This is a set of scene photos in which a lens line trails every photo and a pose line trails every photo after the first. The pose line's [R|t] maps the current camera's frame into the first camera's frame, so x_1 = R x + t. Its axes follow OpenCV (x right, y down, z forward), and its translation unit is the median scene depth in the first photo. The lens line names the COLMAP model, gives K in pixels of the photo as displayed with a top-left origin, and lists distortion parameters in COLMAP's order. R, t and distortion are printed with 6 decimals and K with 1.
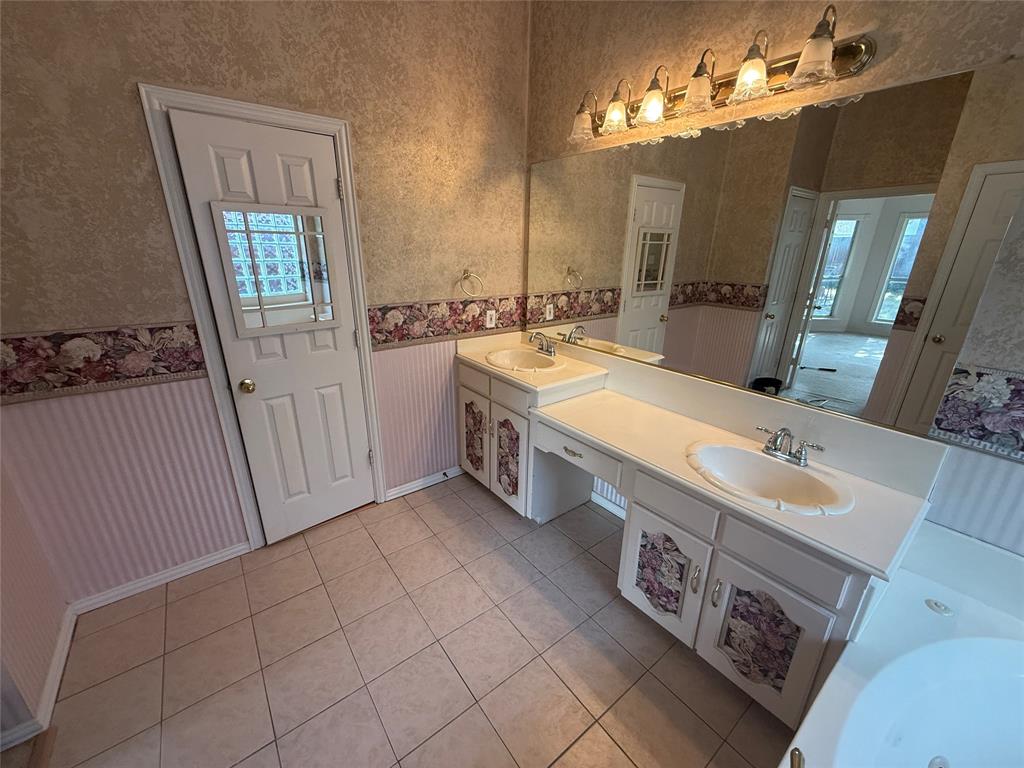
lens RADIAL K [[406.2, 0, 509.6], [0, 406.2, 384.7], [0, 0, 1]] dist [-0.002203, 0.000358]
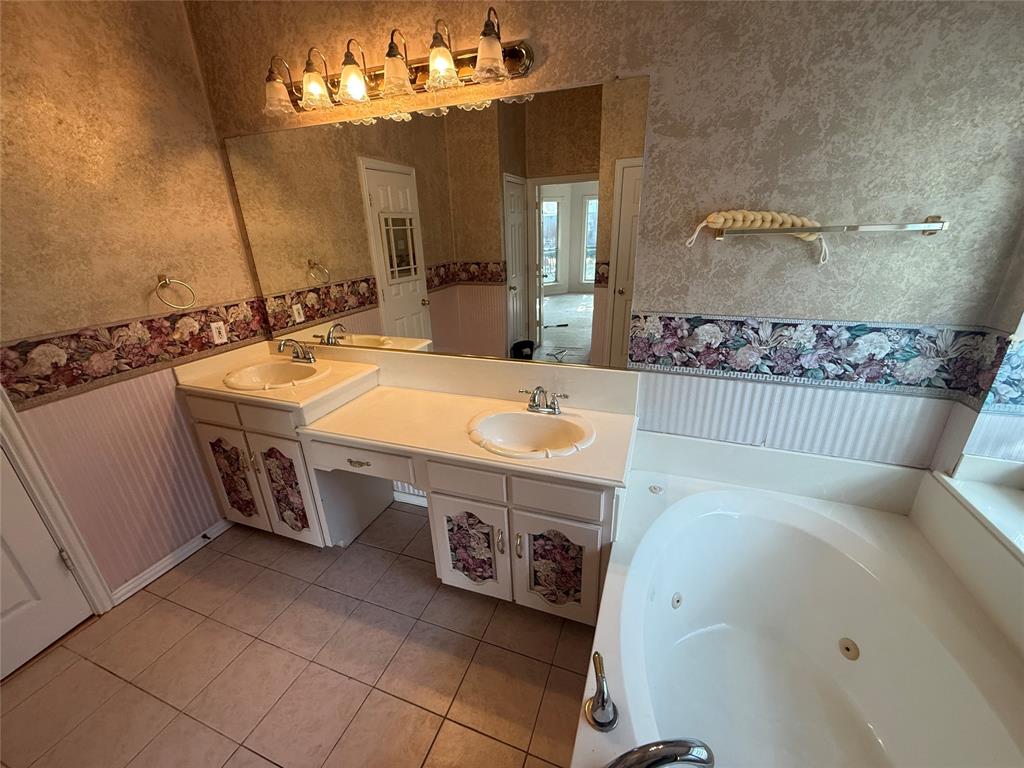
lens RADIAL K [[406.2, 0, 510.7], [0, 406.2, 384.1], [0, 0, 1]] dist [-0.002203, 0.000358]
pose [[0.845235, -0.228737, 0.482966, 0.040615], [0.212830, 0.973083, 0.088390, -0.014181], [-0.490184, 0.028080, 0.871166, 0.023733]]
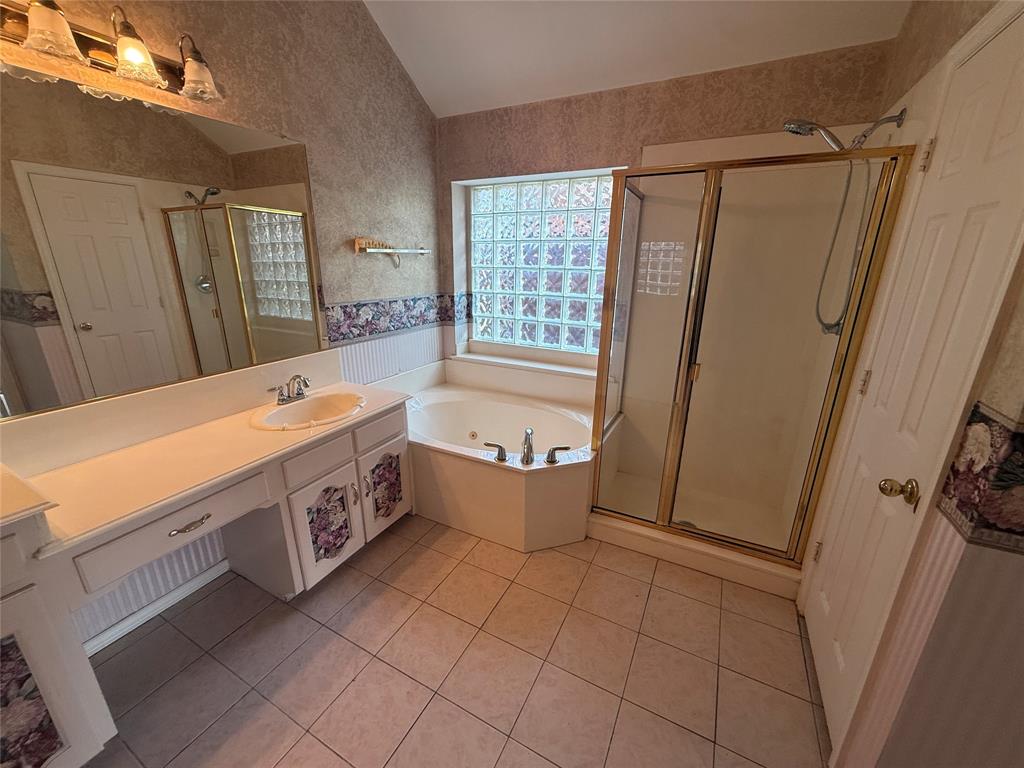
lens RADIAL K [[406.2, 0, 513.5], [0, 406.2, 384.8], [0, 0, 1]] dist [-0.002203, 0.000358]
pose [[-0.426541, -0.285568, 0.858204, -0.585475], [0.278796, 0.861136, 0.425110, -0.175846], [-0.860428, 0.420590, -0.287694, 0.587487]]
